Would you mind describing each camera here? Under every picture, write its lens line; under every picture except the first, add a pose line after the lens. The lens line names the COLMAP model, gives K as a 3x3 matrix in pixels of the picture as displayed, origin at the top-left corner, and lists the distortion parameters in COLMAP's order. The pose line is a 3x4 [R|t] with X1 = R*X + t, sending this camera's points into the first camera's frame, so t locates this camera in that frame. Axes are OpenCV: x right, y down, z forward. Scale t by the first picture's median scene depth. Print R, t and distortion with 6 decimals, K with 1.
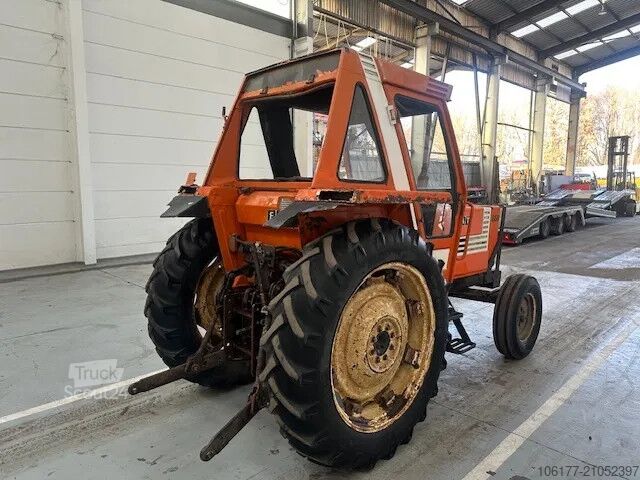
lens RADIAL K [[451.6, 0, 320.0], [0, 451.6, 240.0], [0, 0, 1]] dist [0.001465, -0.001599]
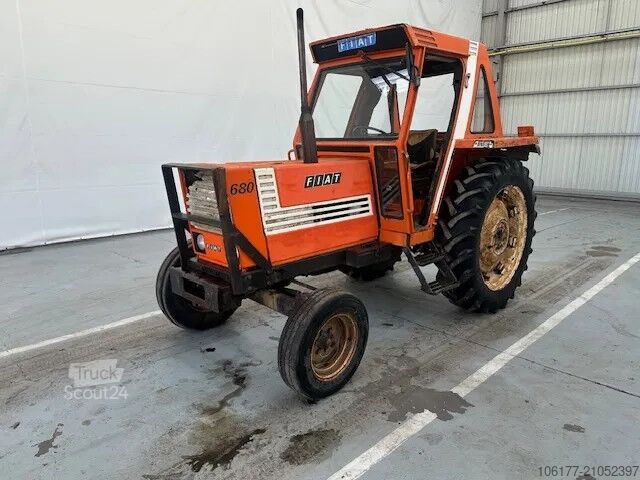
lens RADIAL K [[451.6, 0, 320.0], [0, 451.6, 240.0], [0, 0, 1]] dist [0.001465, -0.001599]
pose [[-0.999898, -0.001572, -0.014173, 0.330703], [-0.006159, 0.944032, 0.329796, -0.307863], [0.012862, 0.329850, -0.943946, 2.711574]]
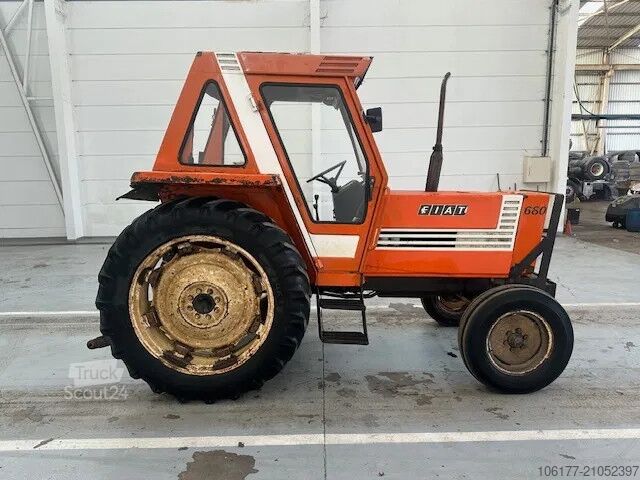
lens RADIAL K [[468.0, 0, 316.4], [0, 468.0, 235.6], [0, 0, 1]] dist [-0.001128, 0.000222]
pose [[0.724550, 0.100772, -0.681815, 1.071553], [-0.078396, 0.994883, 0.063733, -0.044171], [0.684749, 0.007274, 0.728743, 0.288498]]
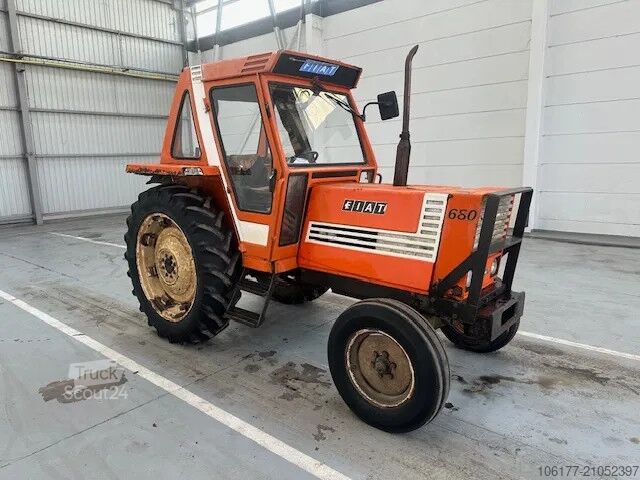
lens RADIAL K [[451.6, 0, 320.0], [0, 451.6, 240.0], [0, 0, 1]] dist [0.001465, -0.001599]
pose [[0.087372, 0.180111, -0.979758, 1.533527], [-0.101069, 0.980047, 0.171151, -0.157238], [0.991035, 0.084069, 0.103832, 1.236198]]
